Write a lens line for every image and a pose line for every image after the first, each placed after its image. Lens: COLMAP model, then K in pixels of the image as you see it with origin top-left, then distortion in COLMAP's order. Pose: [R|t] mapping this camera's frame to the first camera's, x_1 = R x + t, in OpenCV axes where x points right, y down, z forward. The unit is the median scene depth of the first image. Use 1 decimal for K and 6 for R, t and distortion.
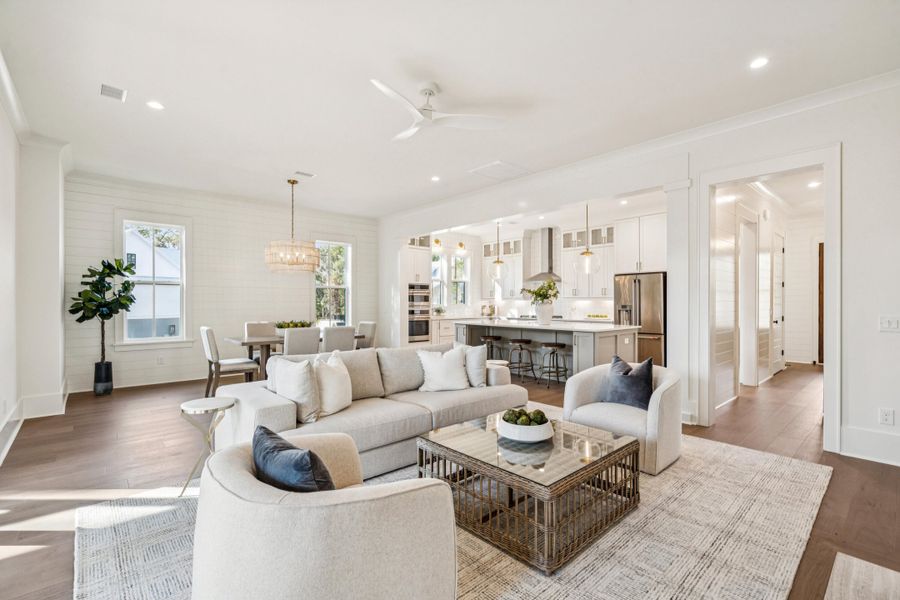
lens RADIAL K [[408.4, 0, 455.2], [0, 408.4, 300.5], [0, 0, 1]] dist [0.001103, 0.001661]
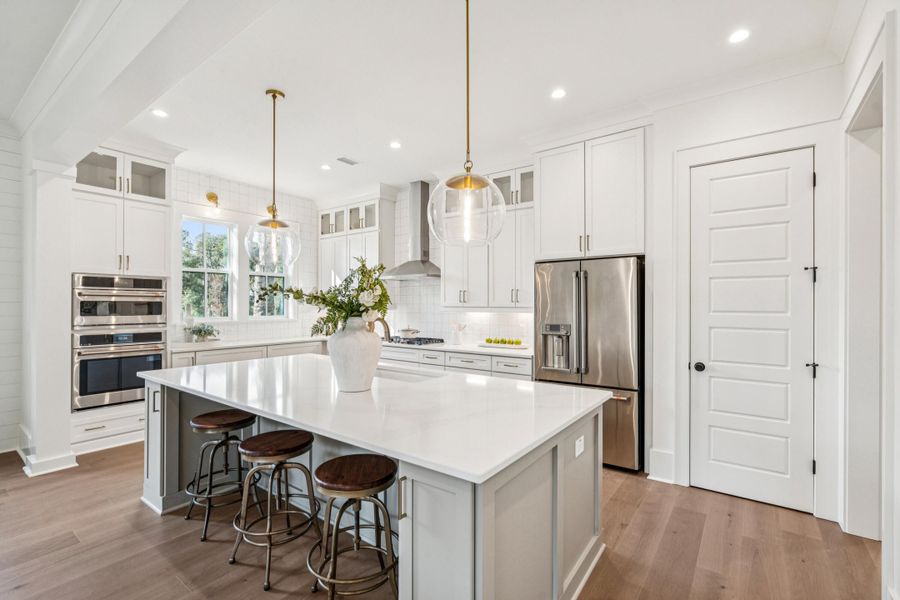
lens RADIAL K [[408.4, 0, 447.7], [0, 408.4, 302.5], [0, 0, 1]] dist [0.001103, 0.001661]
pose [[0.983235, 0.004533, 0.182285, 0.185203], [-0.004388, 0.999990, -0.001197, -0.012331], [-0.182288, 0.000377, 0.983245, 0.504566]]
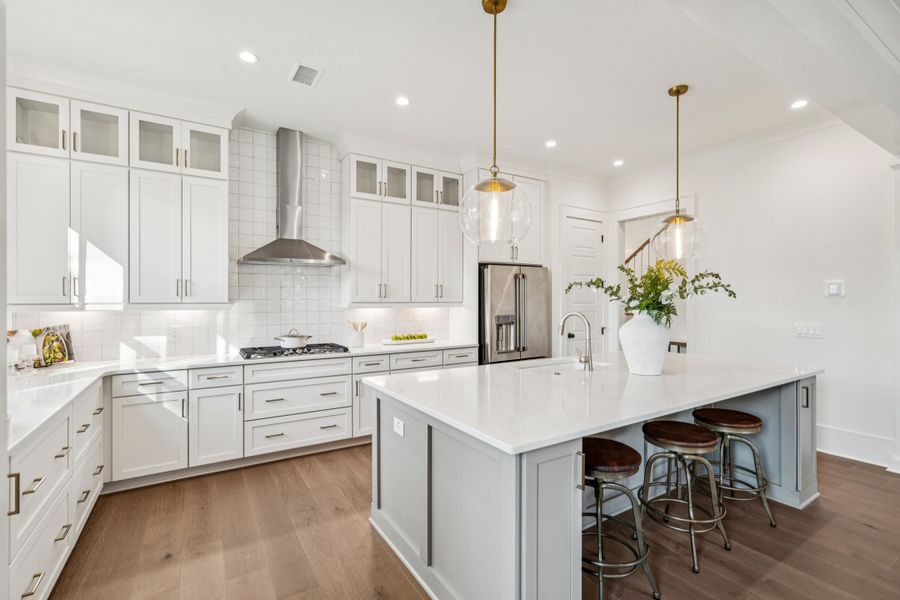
lens RADIAL K [[408.4, 0, 451.0], [0, 408.4, 298.9], [0, 0, 1]] dist [0.001103, 0.001661]
pose [[0.187559, 0.004418, 0.982243, -0.168811], [-0.002275, 0.999989, -0.004063, -0.009526], [-0.982251, -0.001472, 0.187567, 0.880886]]
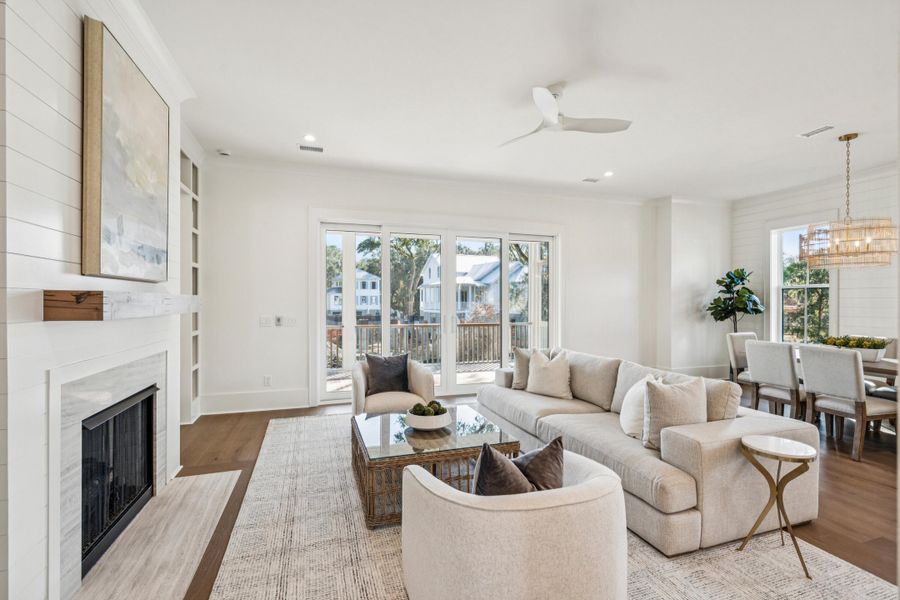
lens RADIAL K [[408.4, 0, 443.0], [0, 408.4, 301.3], [0, 0, 1]] dist [0.001103, 0.001661]
pose [[-0.424617, 0.000469, -0.905373, 0.364911], [-0.000112, 1.000000, 0.000571, -0.007815], [0.905373, 0.000344, -0.424617, 0.460996]]
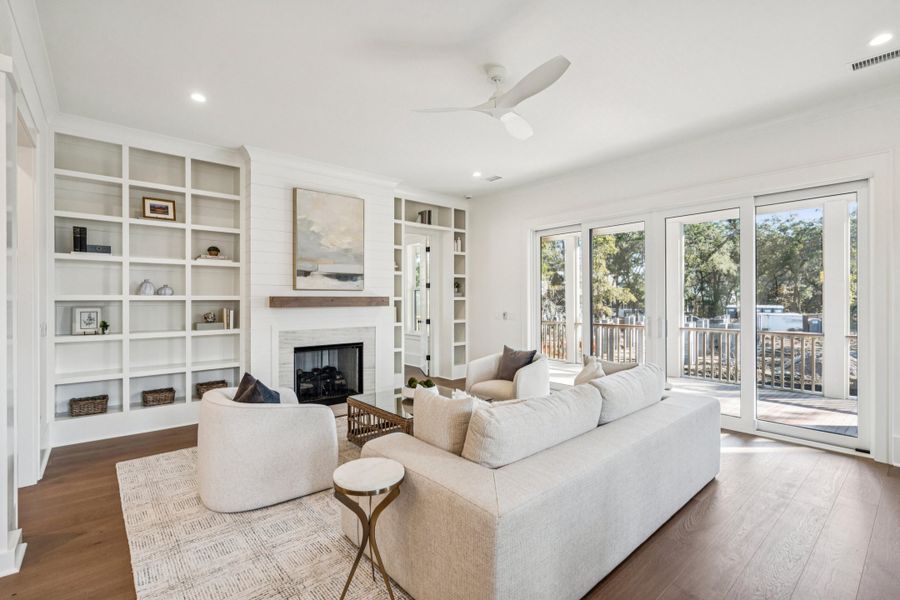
lens RADIAL K [[408.4, 0, 449.4], [0, 408.4, 298.5], [0, 0, 1]] dist [0.001103, 0.001661]
pose [[-0.998819, 0.001335, 0.048575, -0.000994], [0.001184, 0.999994, -0.003124, -0.007924], [-0.048579, -0.003063, -0.998815, 0.747812]]
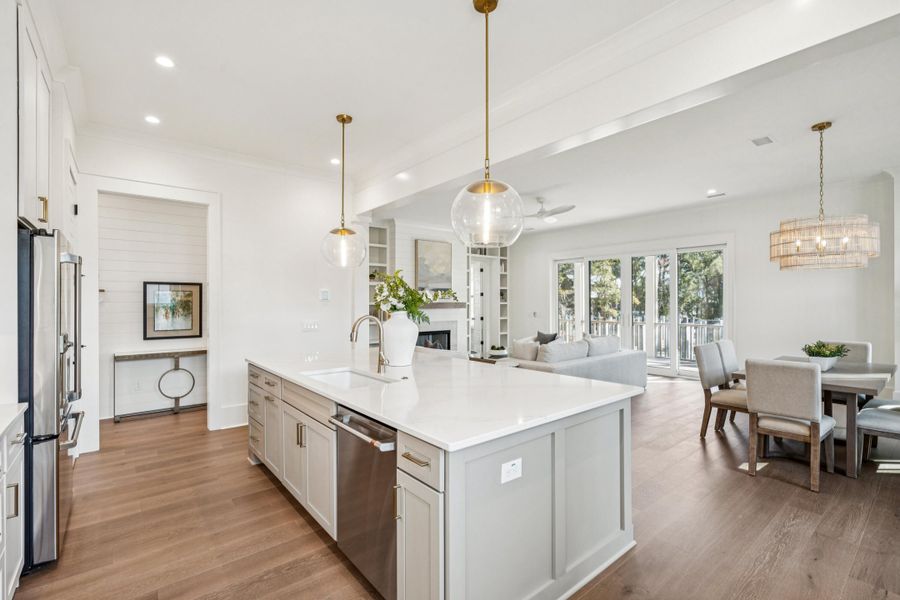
lens RADIAL K [[408.4, 0, 458.6], [0, 408.4, 303.3], [0, 0, 1]] dist [0.001103, 0.001661]
pose [[-0.998755, 0.002486, 0.049822, 0.092473], [0.002570, 0.999995, 0.001636, -0.012268], [-0.049818, 0.001762, -0.998757, 1.167377]]
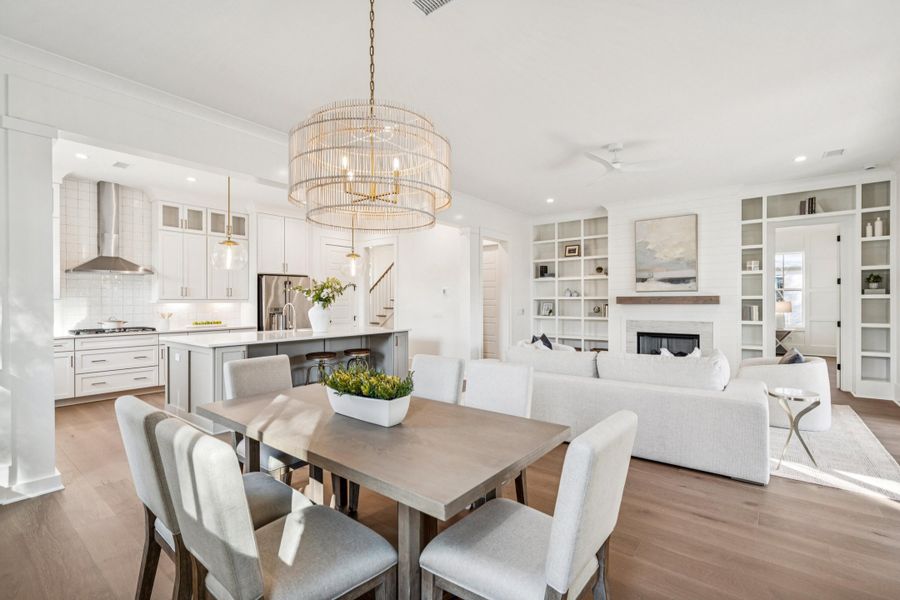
lens RADIAL K [[408.4, 0, 450.2], [0, 408.4, 300.8], [0, 0, 1]] dist [0.001103, 0.001661]
pose [[-0.150540, 0.001972, 0.988602, -0.515773], [0.000475, 0.999998, -0.001922, -0.002707], [-0.988604, 0.000180, -0.150541, 0.683132]]
